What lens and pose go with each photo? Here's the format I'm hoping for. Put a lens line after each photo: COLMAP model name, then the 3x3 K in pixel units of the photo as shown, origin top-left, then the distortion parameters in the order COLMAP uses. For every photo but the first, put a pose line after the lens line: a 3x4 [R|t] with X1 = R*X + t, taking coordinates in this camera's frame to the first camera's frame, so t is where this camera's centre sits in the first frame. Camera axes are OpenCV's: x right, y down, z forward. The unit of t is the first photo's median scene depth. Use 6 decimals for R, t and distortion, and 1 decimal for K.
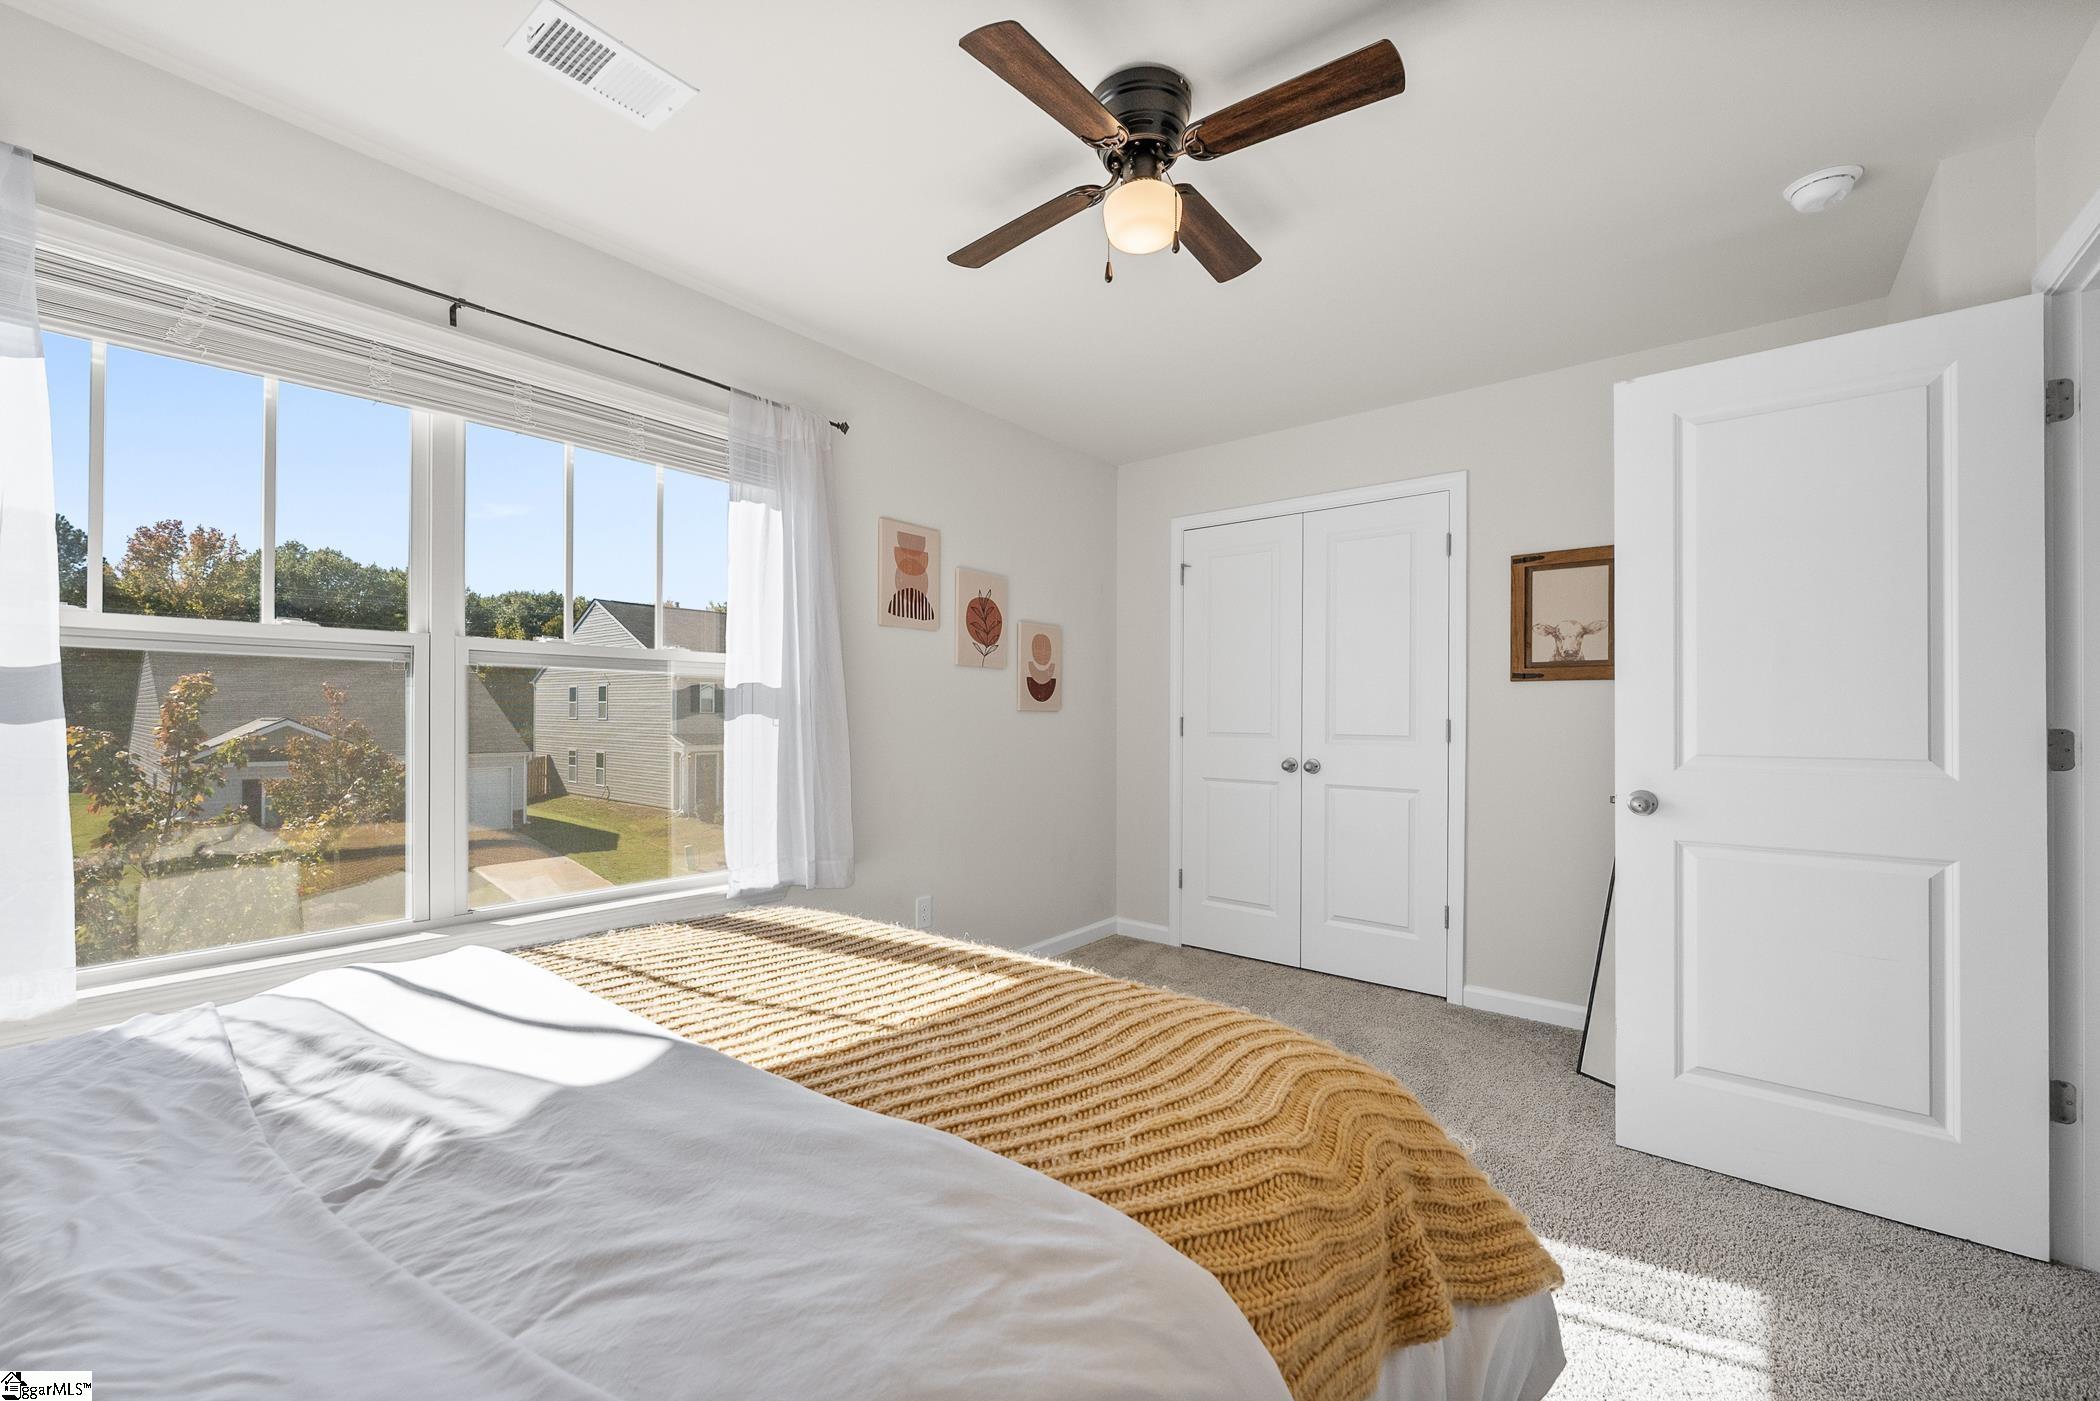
lens RADIAL K [[856.9, 0, 1059.1], [0, 856.9, 711.4], [0, 0, 1]] dist [-0.001344, -0.000782]
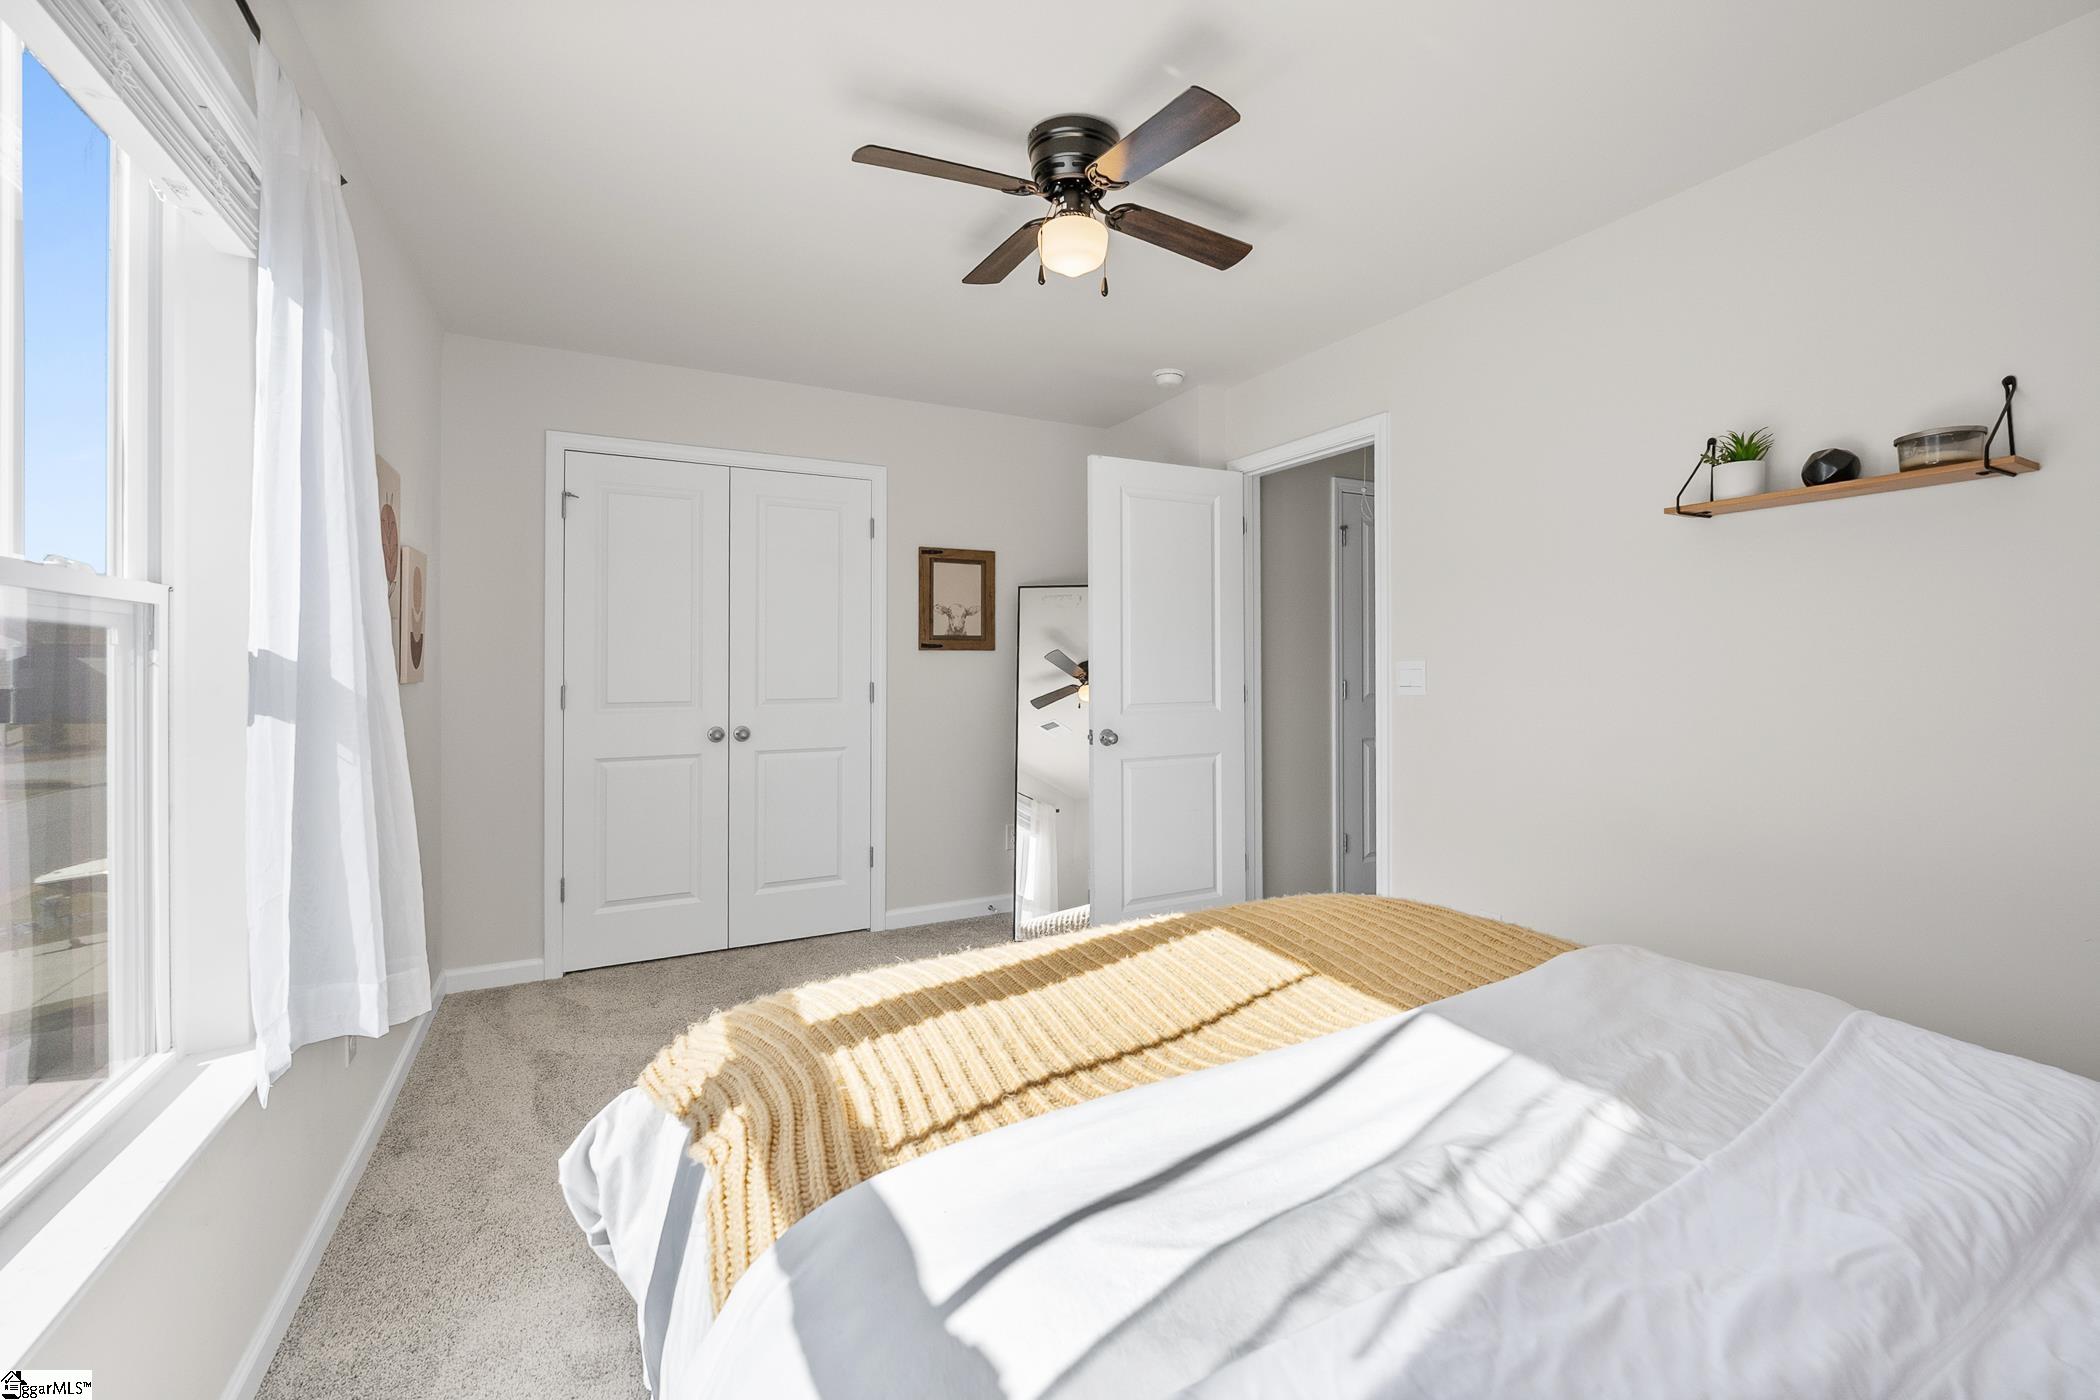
lens RADIAL K [[856.9, 0, 1109.0], [0, 856.9, 657.8], [0, 0, 1]] dist [-0.001344, -0.000782]
pose [[0.374098, 0.002591, 0.927386, -0.502526], [-0.000684, 0.999997, -0.002517, -0.021389], [-0.927389, 0.000307, 0.374098, 0.297638]]
